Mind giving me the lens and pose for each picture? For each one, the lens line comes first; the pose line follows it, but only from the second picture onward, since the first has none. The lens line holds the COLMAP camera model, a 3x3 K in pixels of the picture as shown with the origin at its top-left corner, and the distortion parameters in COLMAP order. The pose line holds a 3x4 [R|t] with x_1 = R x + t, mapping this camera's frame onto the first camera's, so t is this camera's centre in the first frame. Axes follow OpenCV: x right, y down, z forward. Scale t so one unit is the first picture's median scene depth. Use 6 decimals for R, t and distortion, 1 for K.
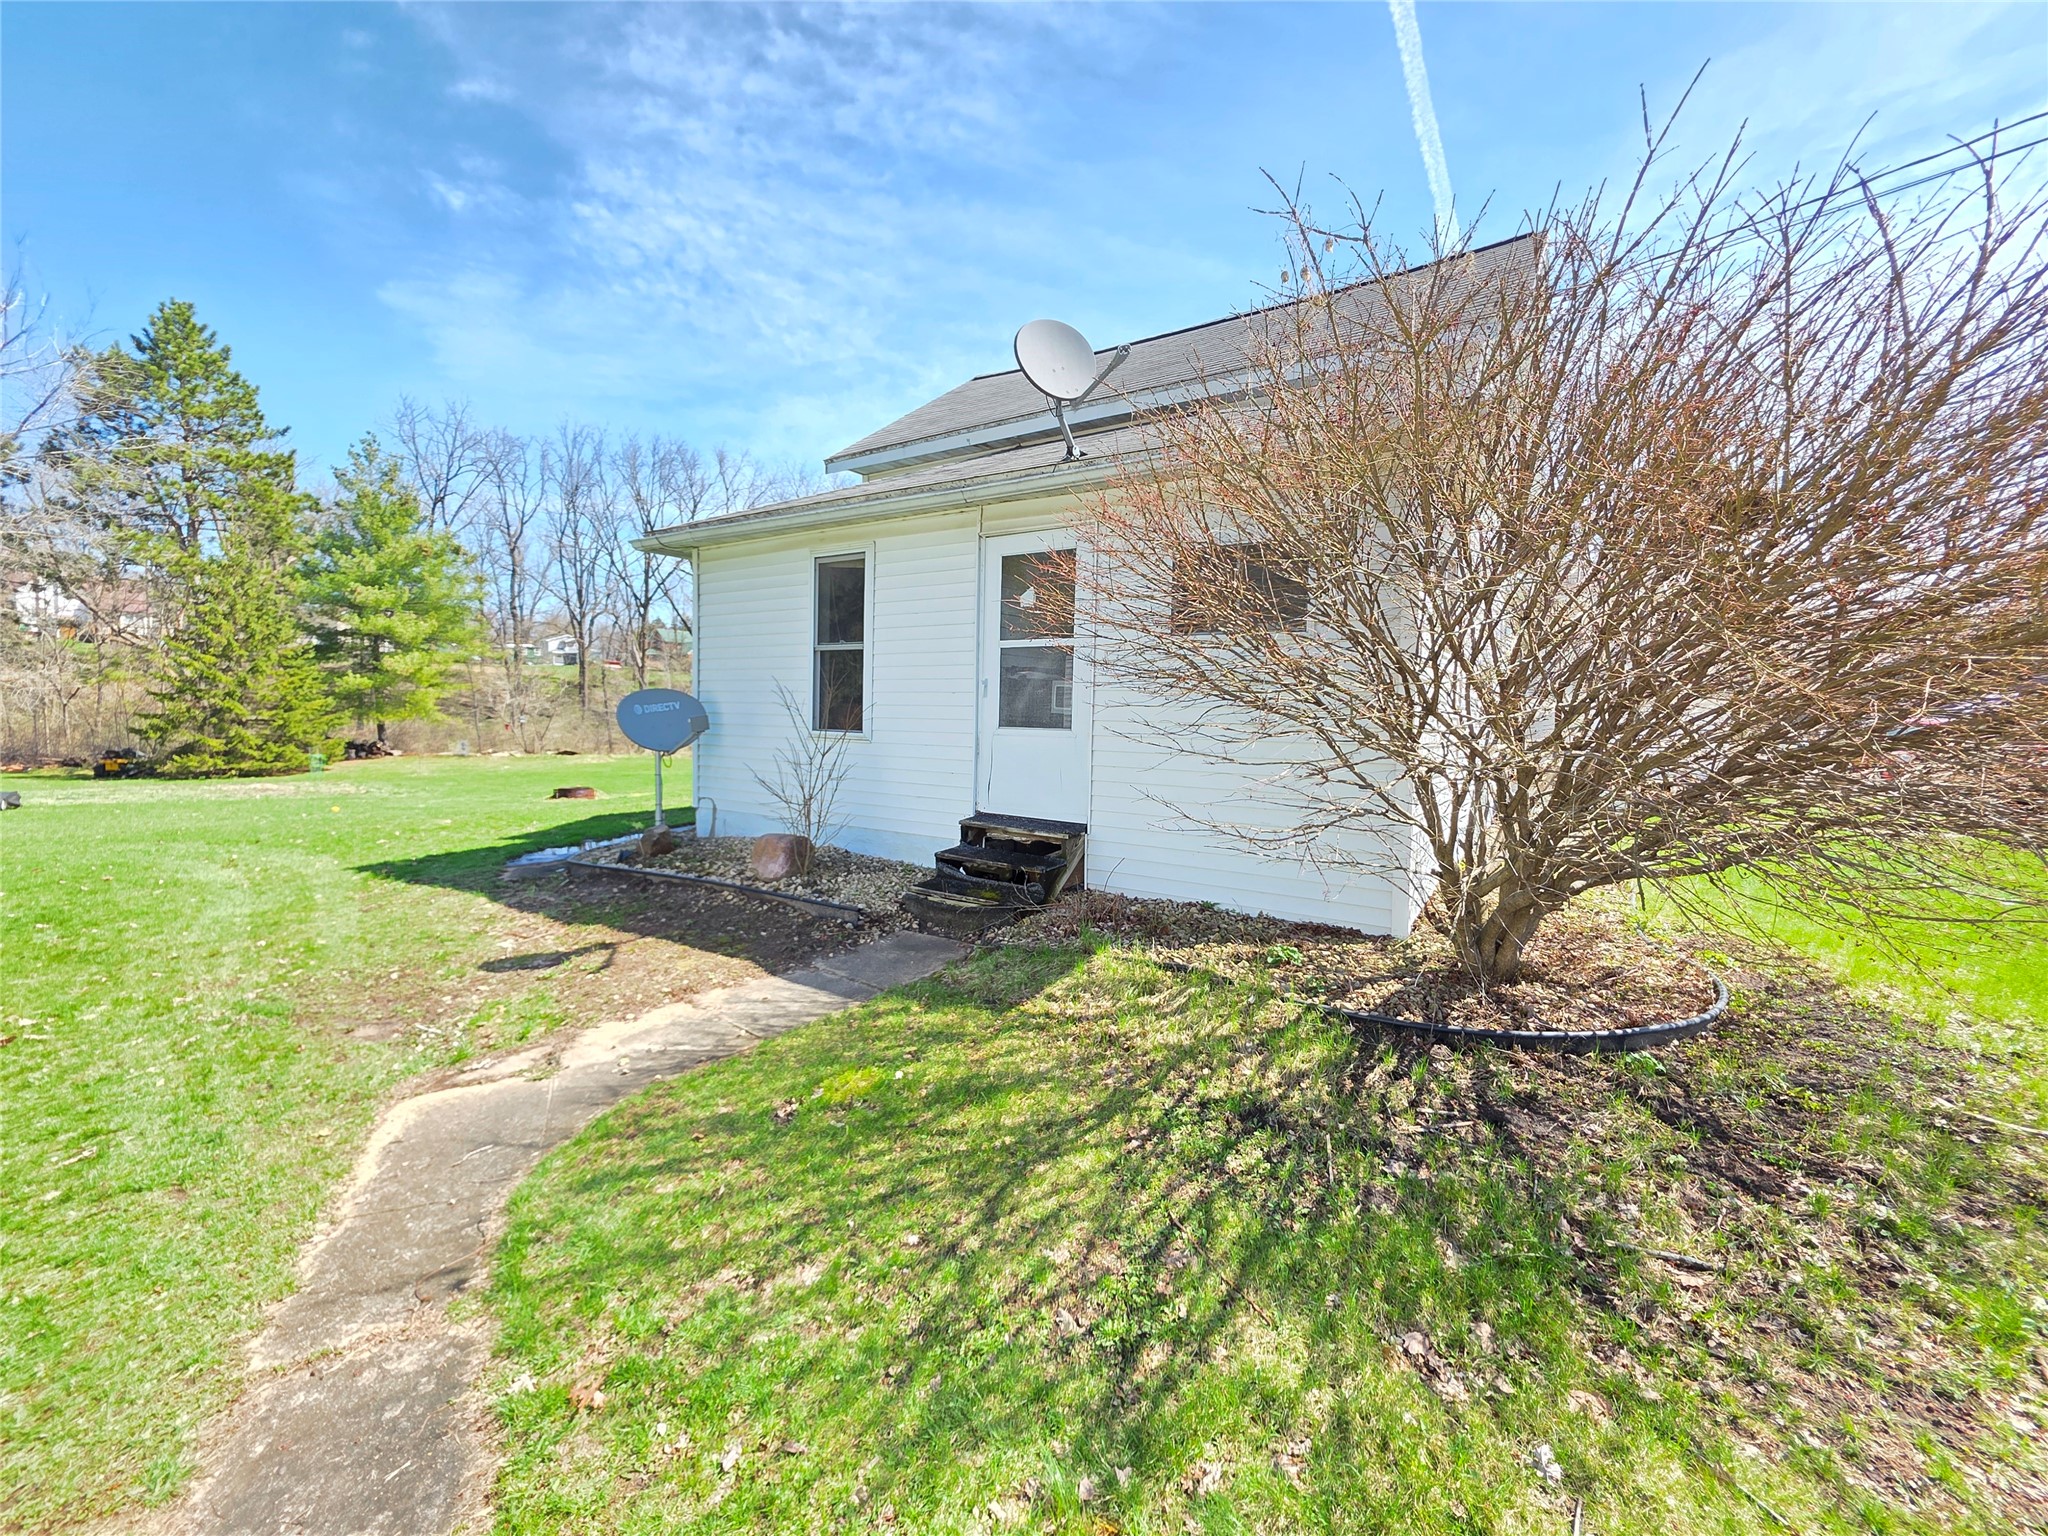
lens RADIAL K [[821.9, 0, 1022.0], [0, 821.9, 767.5], [0, 0, 1]] dist [0.001764, -0.000160]
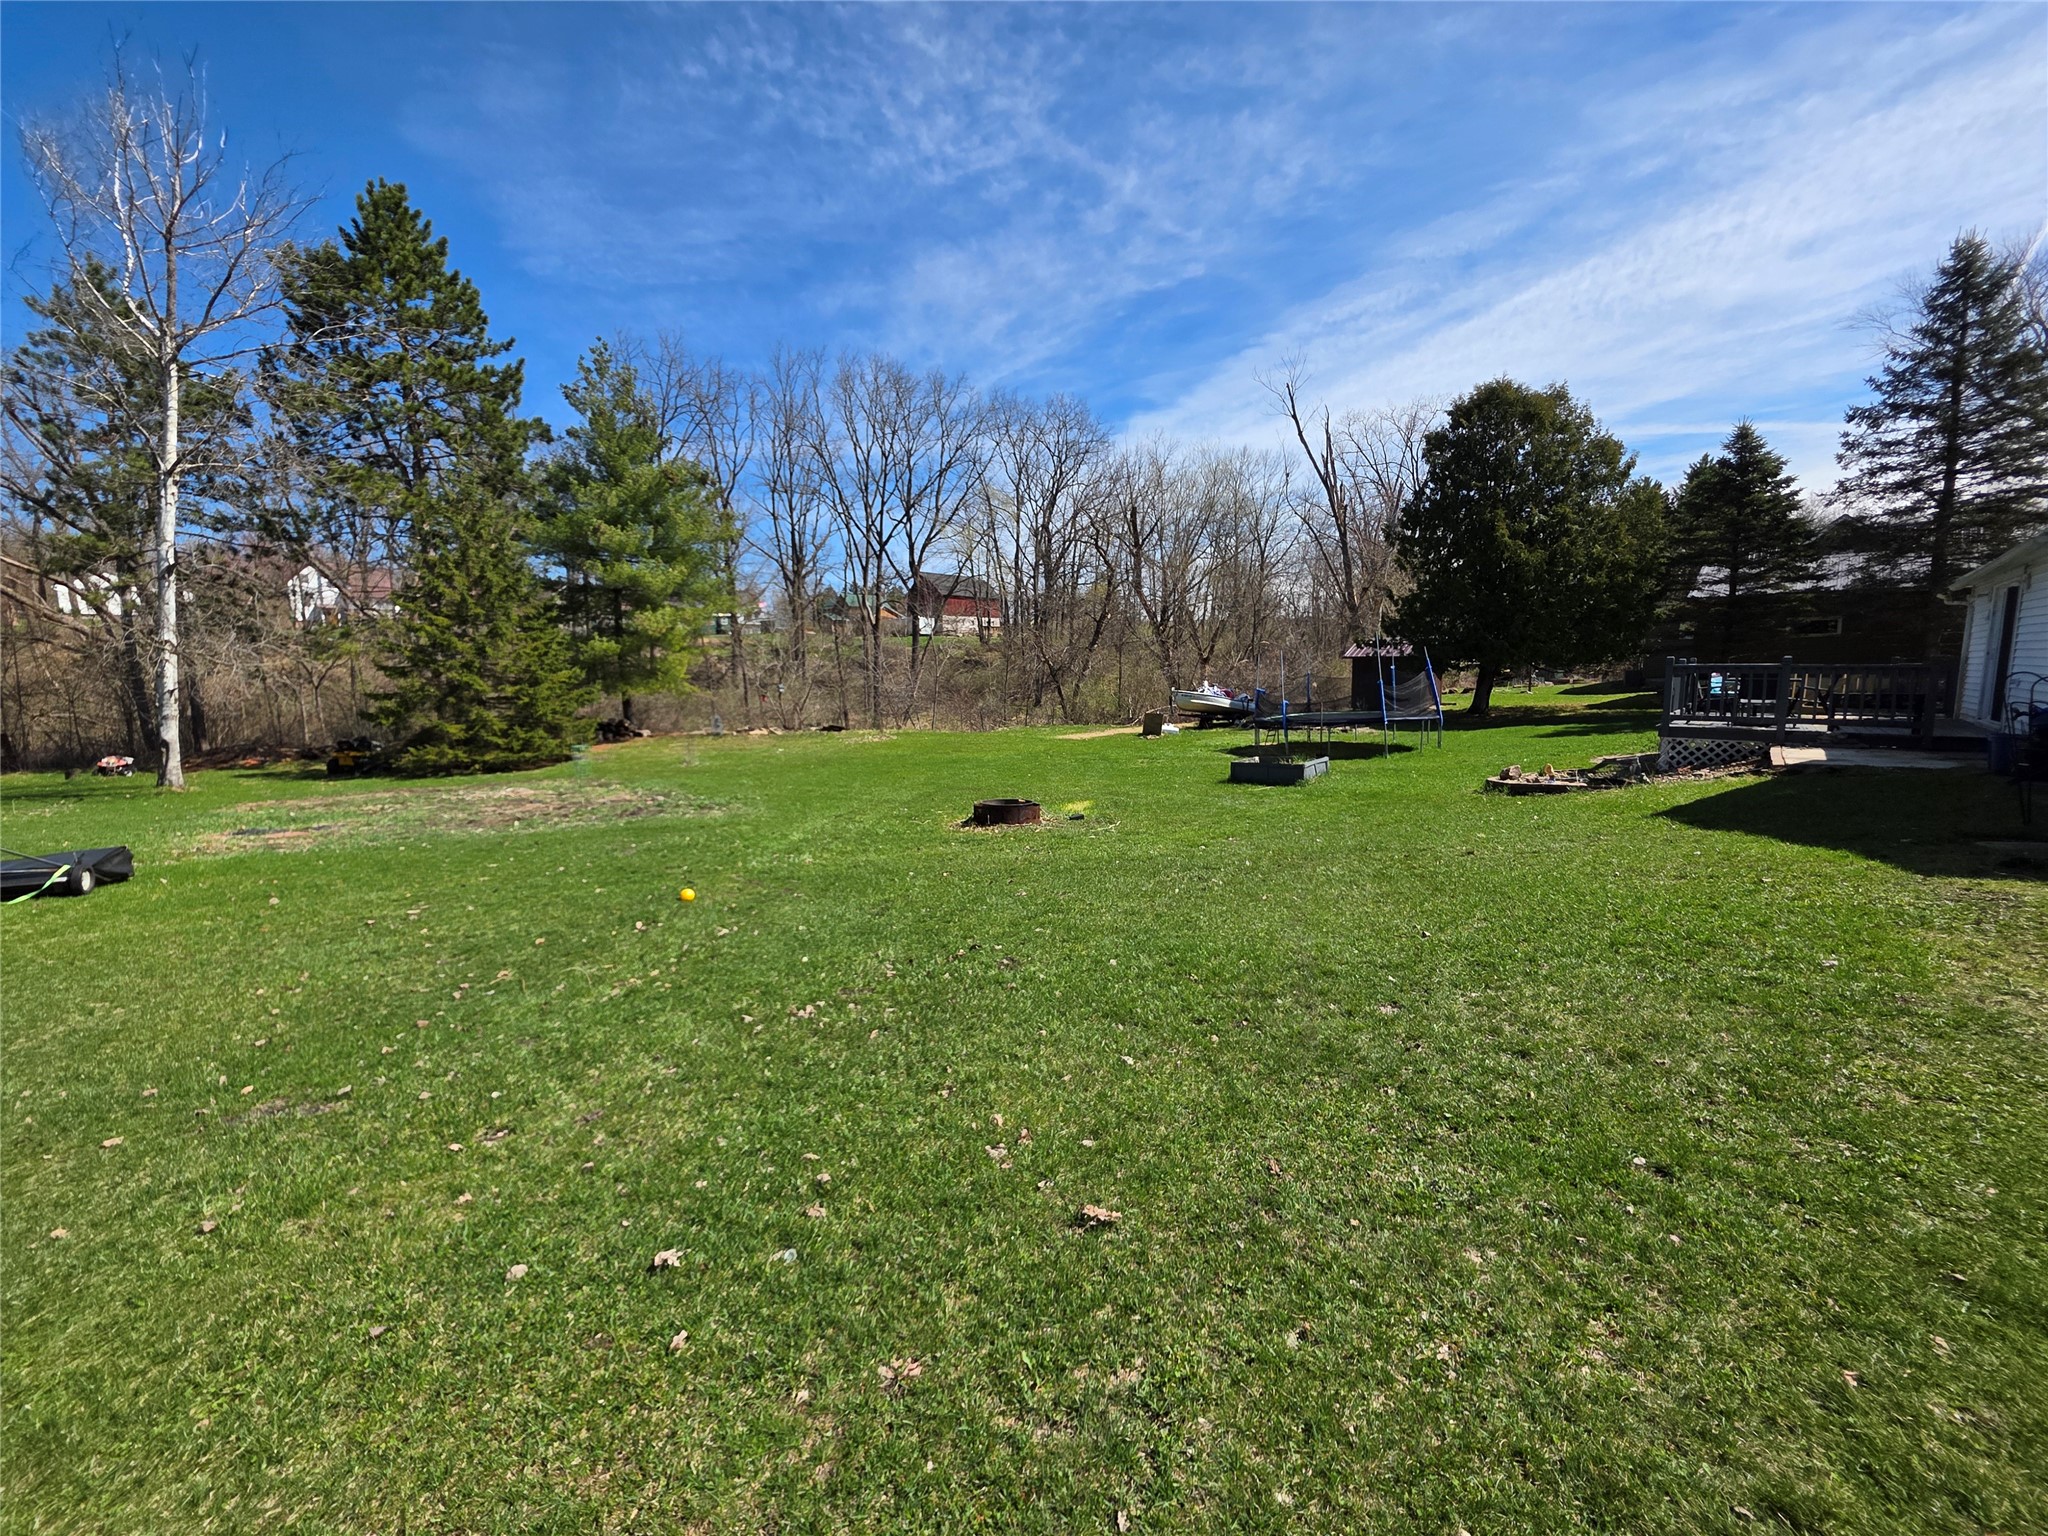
lens RADIAL K [[821.9, 0, 1020.4], [0, 821.9, 764.9], [0, 0, 1]] dist [0.001764, -0.000160]
pose [[0.984213, -0.013100, -0.176503, -0.279976], [0.021165, 0.998812, 0.043889, -0.016374], [0.175718, -0.046931, 0.983321, 0.289730]]
